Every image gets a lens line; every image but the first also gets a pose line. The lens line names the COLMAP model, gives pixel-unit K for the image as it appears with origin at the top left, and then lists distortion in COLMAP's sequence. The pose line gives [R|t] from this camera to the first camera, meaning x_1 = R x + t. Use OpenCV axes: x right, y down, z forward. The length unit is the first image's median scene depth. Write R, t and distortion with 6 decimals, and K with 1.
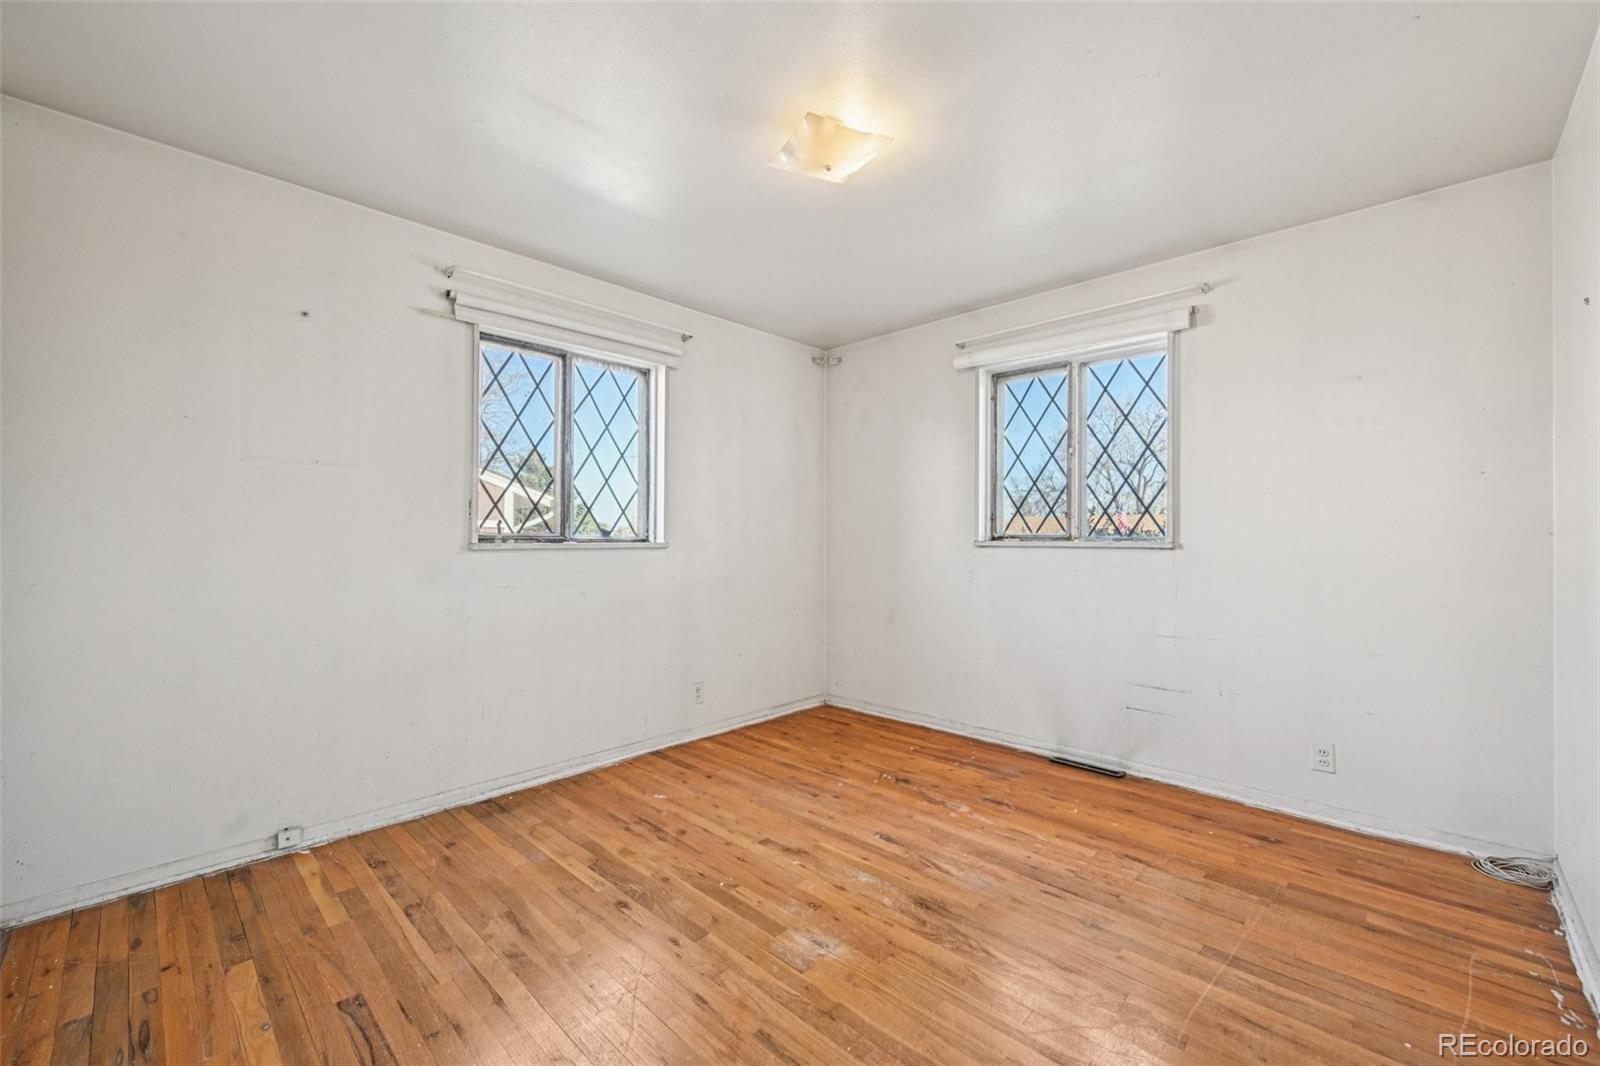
lens RADIAL K [[633.8, 0, 820.3], [0, 633.8, 534.5], [0, 0, 1]] dist [-0.002638, 0.000885]
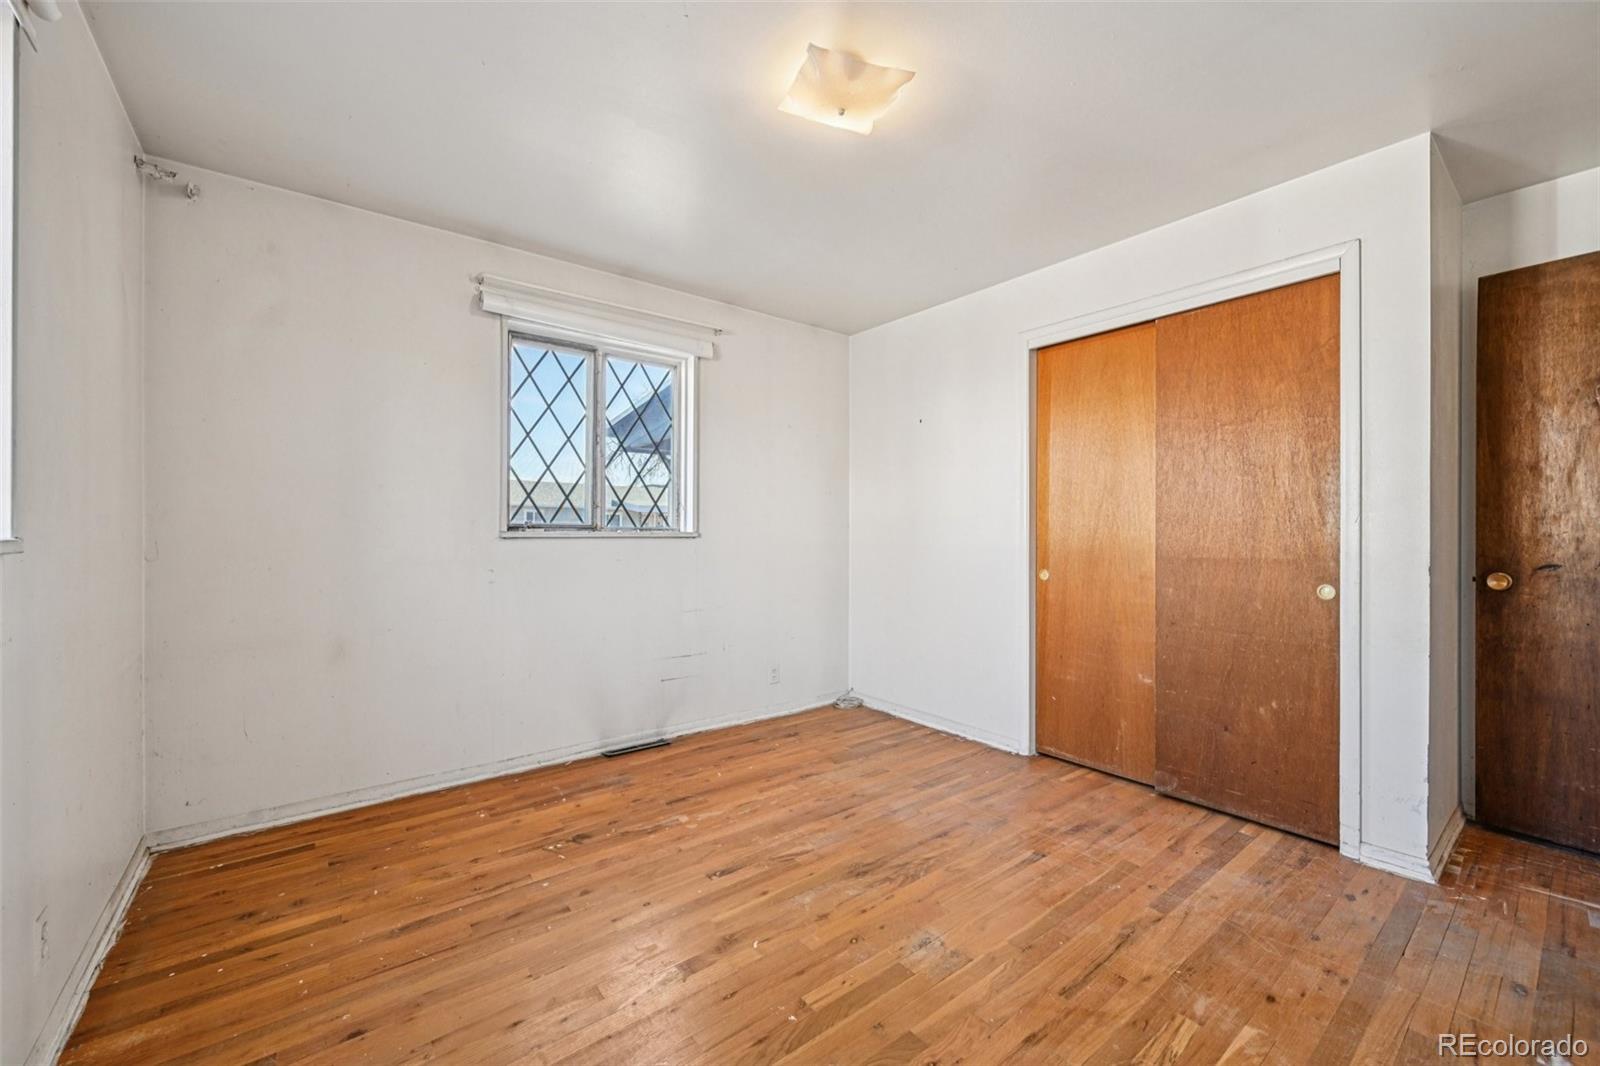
lens RADIAL K [[633.8, 0, 774.8], [0, 633.8, 533.3], [0, 0, 1]] dist [-0.002638, 0.000885]
pose [[0.175178, -0.004984, 0.984524, -0.654848], [-0.010291, 0.999923, 0.006893, 0.004674], [-0.984483, -0.011340, 0.175113, 0.693638]]
